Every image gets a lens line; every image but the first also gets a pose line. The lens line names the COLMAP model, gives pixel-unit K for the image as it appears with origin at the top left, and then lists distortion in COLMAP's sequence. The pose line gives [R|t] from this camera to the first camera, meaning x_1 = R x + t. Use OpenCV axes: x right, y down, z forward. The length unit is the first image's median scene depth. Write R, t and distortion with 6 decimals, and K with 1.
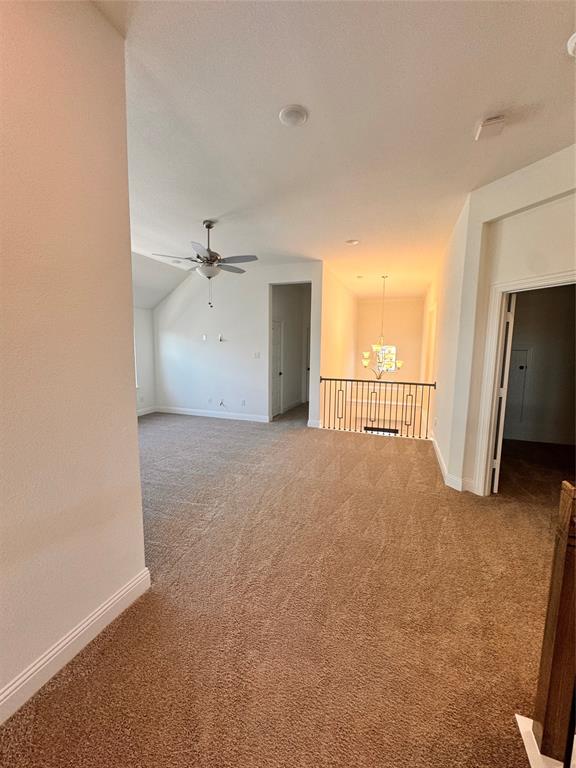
lens RADIAL K [[308.1, 0, 287.6], [0, 308.1, 385.0], [0, 0, 1]] dist [-0.003023, -0.000019]
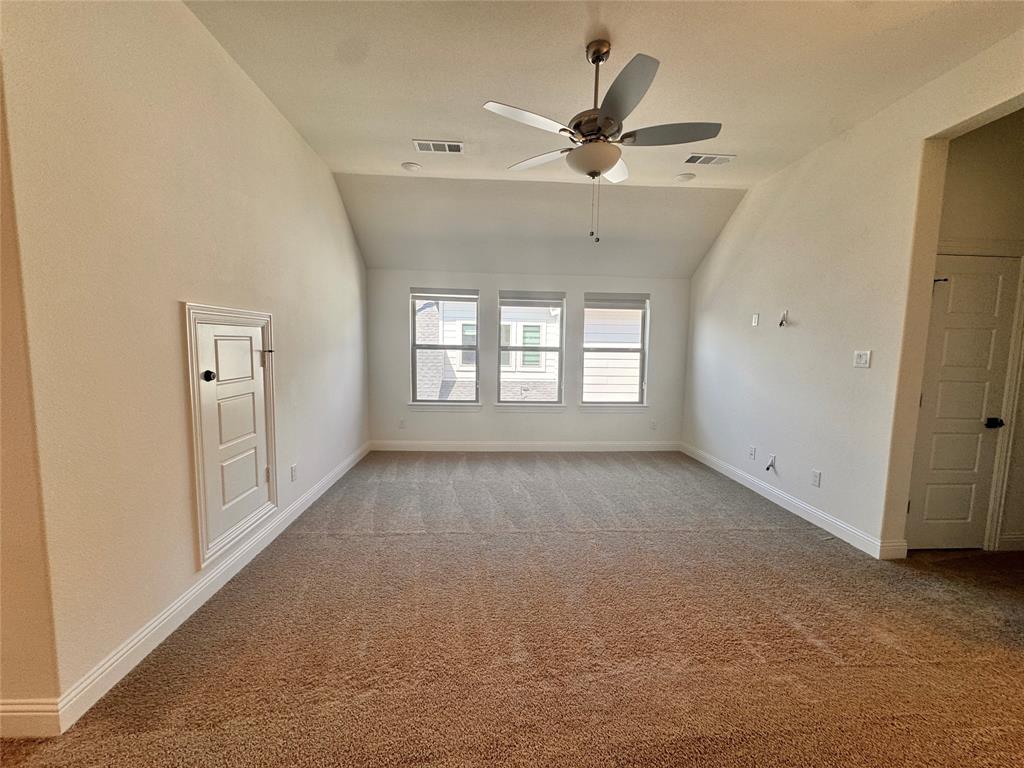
lens RADIAL K [[410.9, 0, 511.4], [0, 410.9, 382.5], [0, 0, 1]] dist [-0.003023, -0.000019]
pose [[0.413471, 0.080580, -0.906944, 0.158542], [-0.118345, 0.992383, 0.034218, -0.036999], [0.902793, 0.093185, 0.419858, 0.421127]]
